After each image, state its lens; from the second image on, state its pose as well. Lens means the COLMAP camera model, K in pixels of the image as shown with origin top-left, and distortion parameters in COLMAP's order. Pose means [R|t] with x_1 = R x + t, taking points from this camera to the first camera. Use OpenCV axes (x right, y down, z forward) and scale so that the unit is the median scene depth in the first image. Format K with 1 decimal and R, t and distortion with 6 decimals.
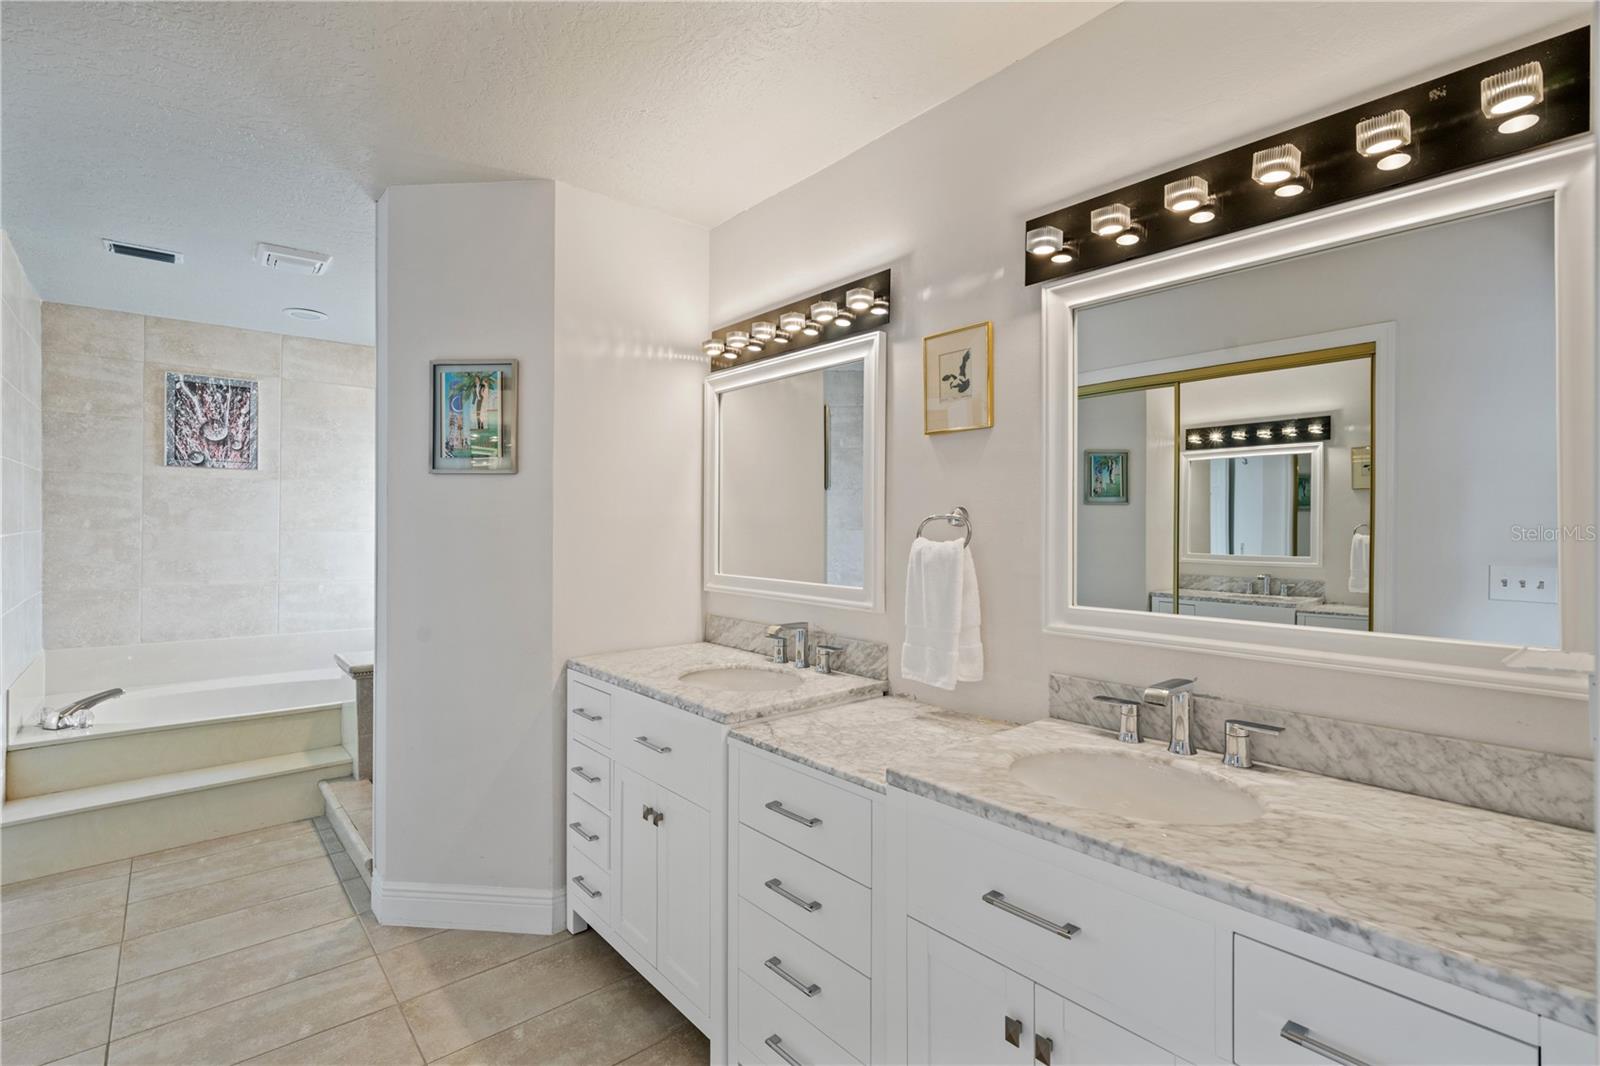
lens RADIAL K [[738.1, 0, 803.4], [0, 738.1, 526.0], [0, 0, 1]] dist [0.000624, -0.000201]
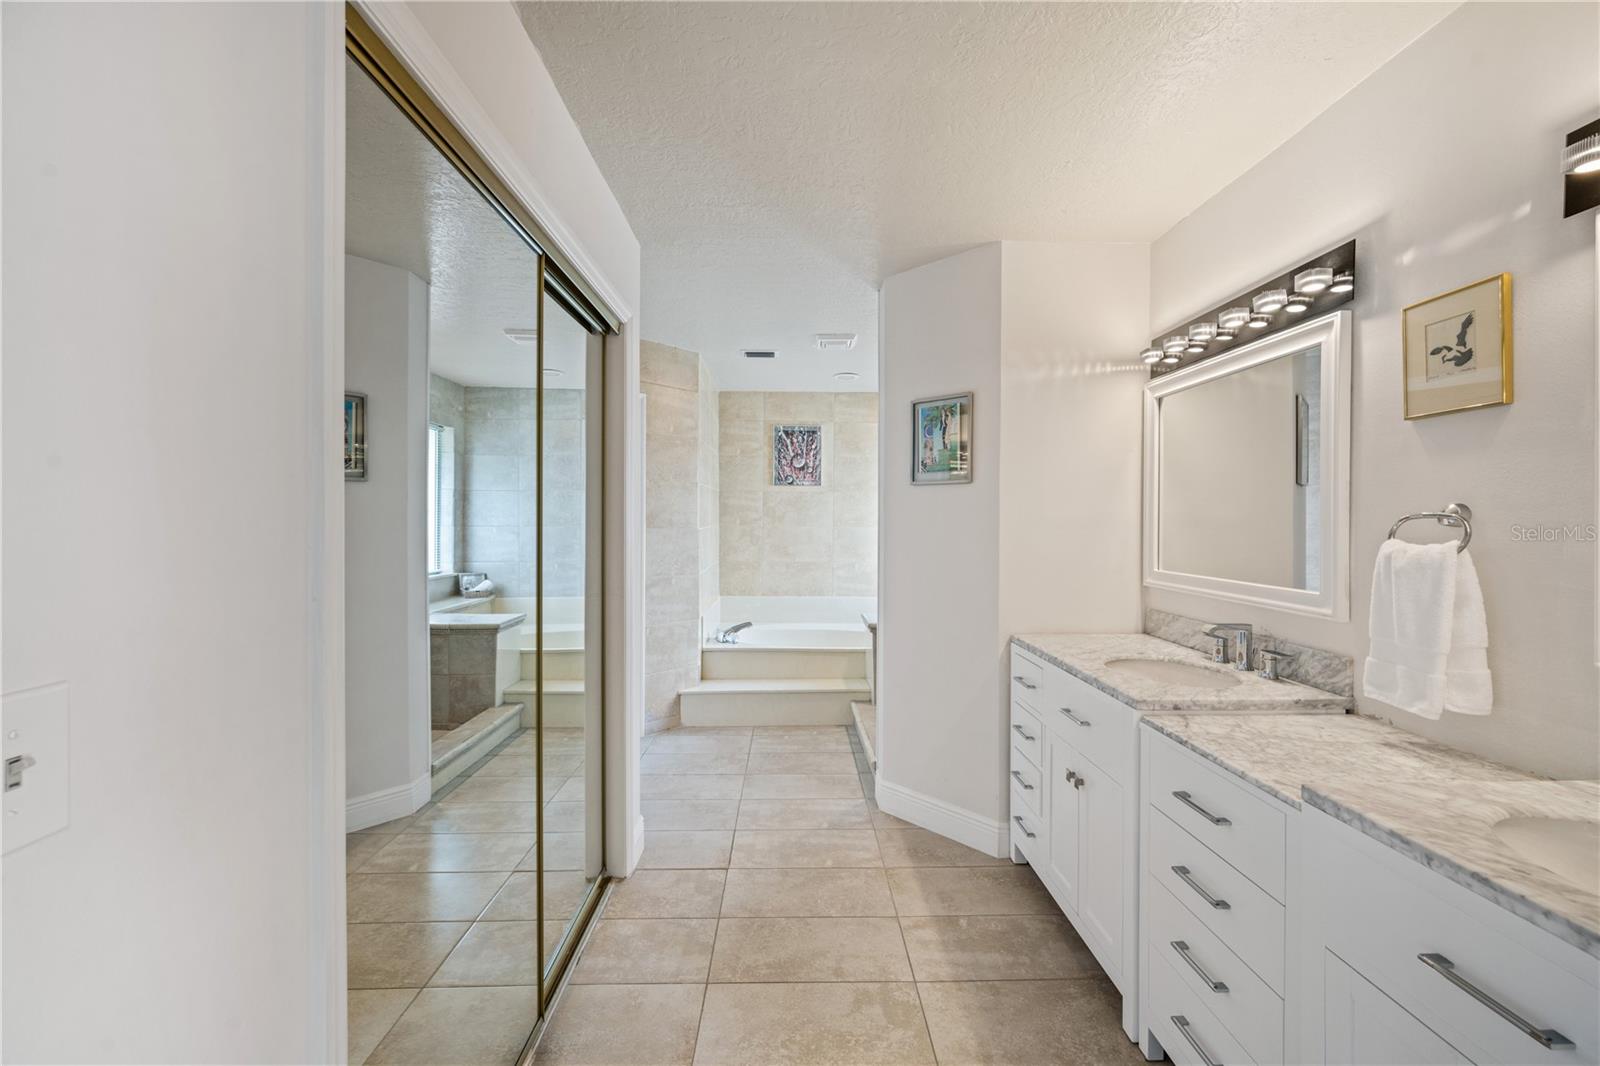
lens RADIAL K [[632.0, 0, 806.9], [0, 632.0, 524.8], [0, 0, 1]] dist [-0.001970, -0.000059]
pose [[0.777072, 0.003707, -0.629401, 0.079039], [-0.001899, 0.999992, 0.003546, -0.002543], [0.629409, -0.001560, 0.777073, -0.014508]]
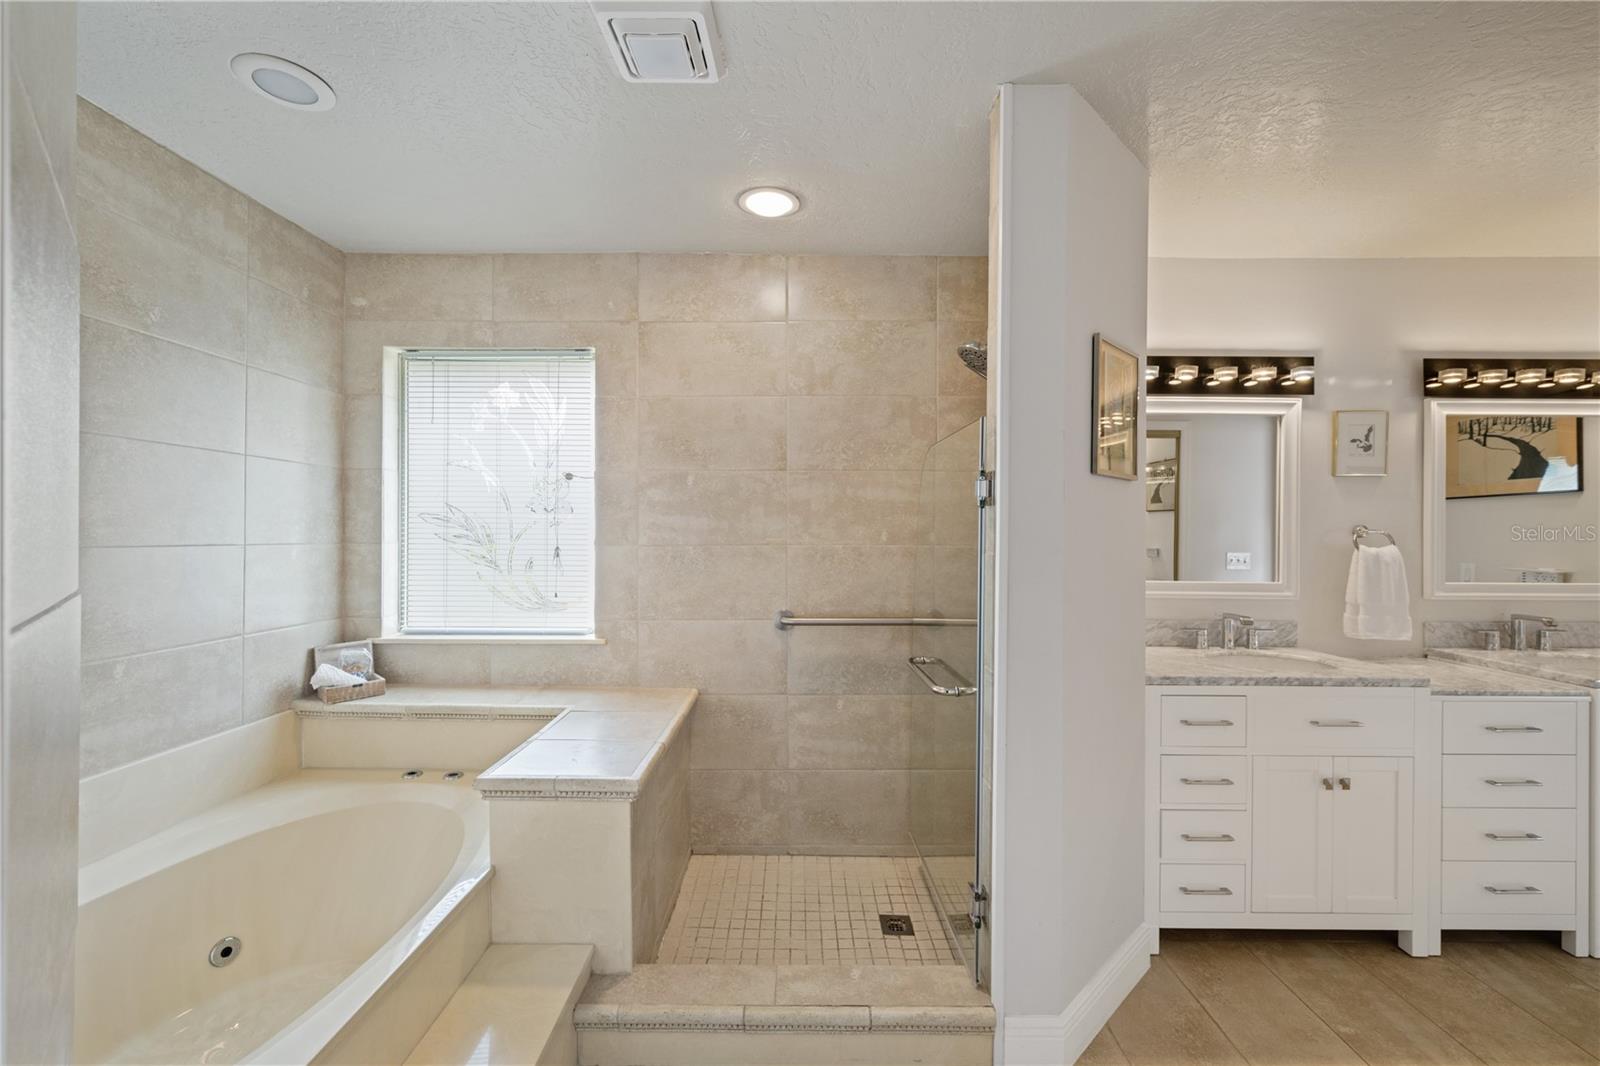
lens RADIAL K [[656.5, 0, 801.9], [0, 656.5, 526.2], [0, 0, 1]] dist [0.001688, 0.000257]
pose [[0.650927, 0.004046, 0.759130, -1.418155], [-0.005978, 0.999982, -0.000203, -0.013909], [-0.759117, -0.004406, 0.650939, 0.875711]]
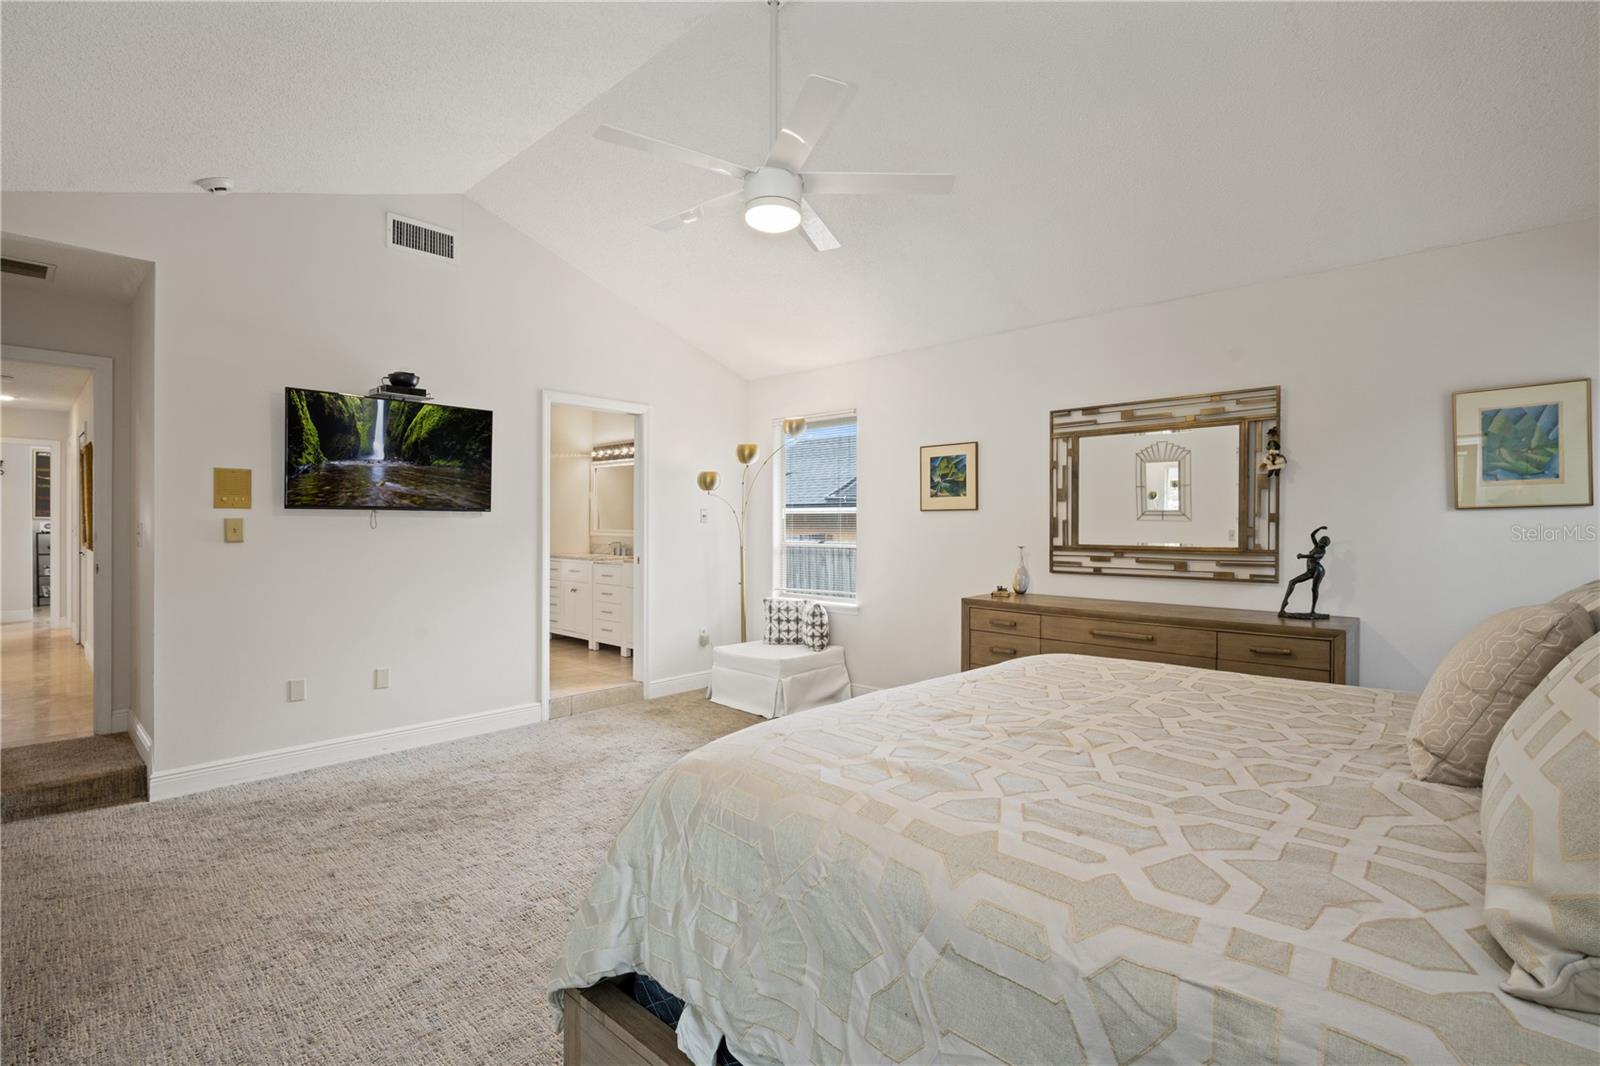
lens RADIAL K [[741.5, 0, 800.0], [0, 741.5, 533.0], [0, 0, 1]] dist [-0.000782, -0.000125]
pose [[0.993250, 0.004255, 0.115914, 0.446687], [-0.005293, 0.999949, 0.008648, 0.062200], [-0.115872, -0.009203, 0.993222, -2.557879]]
